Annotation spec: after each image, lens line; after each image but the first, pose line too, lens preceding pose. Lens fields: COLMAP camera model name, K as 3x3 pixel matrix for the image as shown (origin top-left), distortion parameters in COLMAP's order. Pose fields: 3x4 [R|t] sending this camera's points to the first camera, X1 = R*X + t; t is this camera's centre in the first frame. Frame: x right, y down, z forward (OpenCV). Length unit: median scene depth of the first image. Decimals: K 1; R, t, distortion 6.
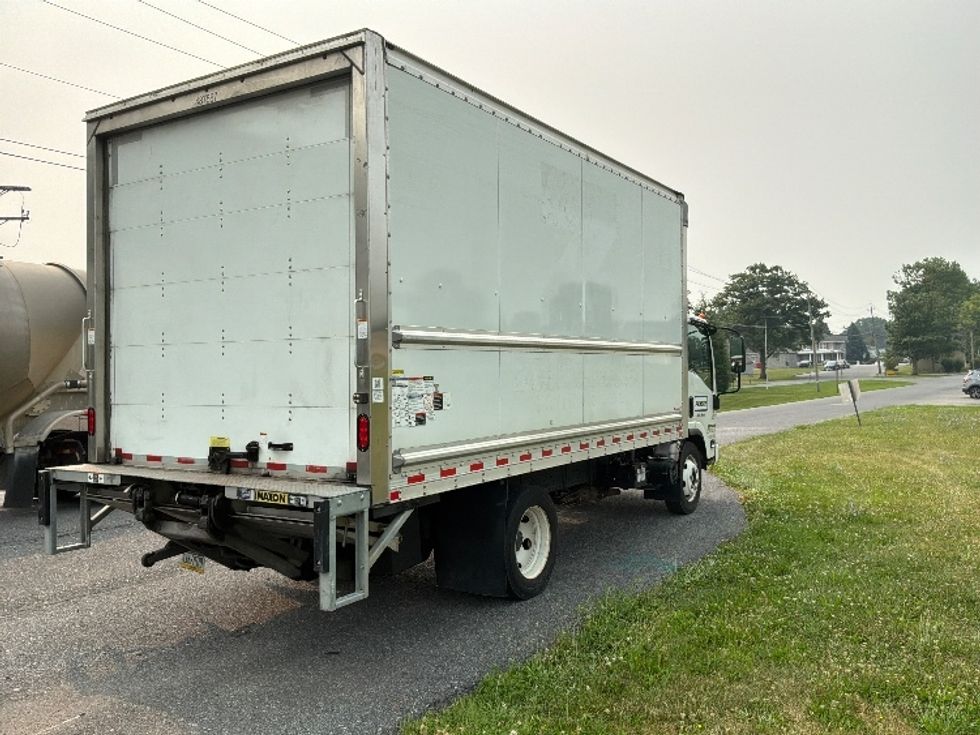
lens RADIAL K [[818.2, 0, 490.0], [0, 818.2, 367.5], [0, 0, 1]] dist [0.122049, -0.265401]
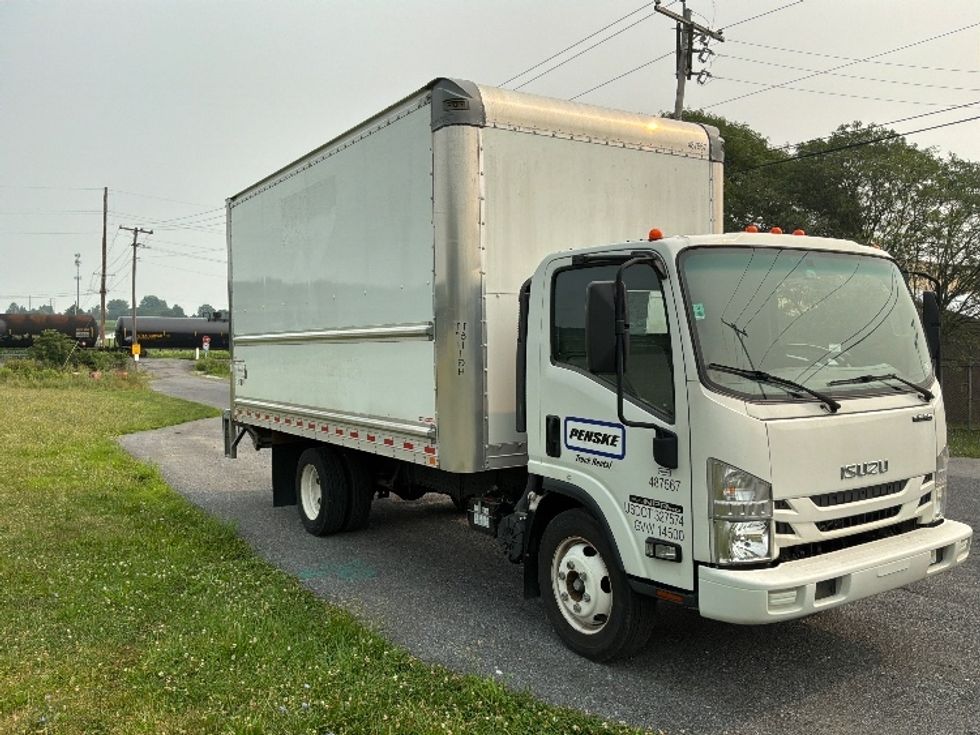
lens RADIAL K [[818.2, 0, 490.0], [0, 818.2, 367.5], [0, 0, 1]] dist [0.122049, -0.265401]
pose [[-0.416660, 0.009259, -0.909015, 1.582059], [-0.004625, 0.999914, 0.012305, -0.000410], [0.909051, 0.009332, -0.416581, 2.584448]]
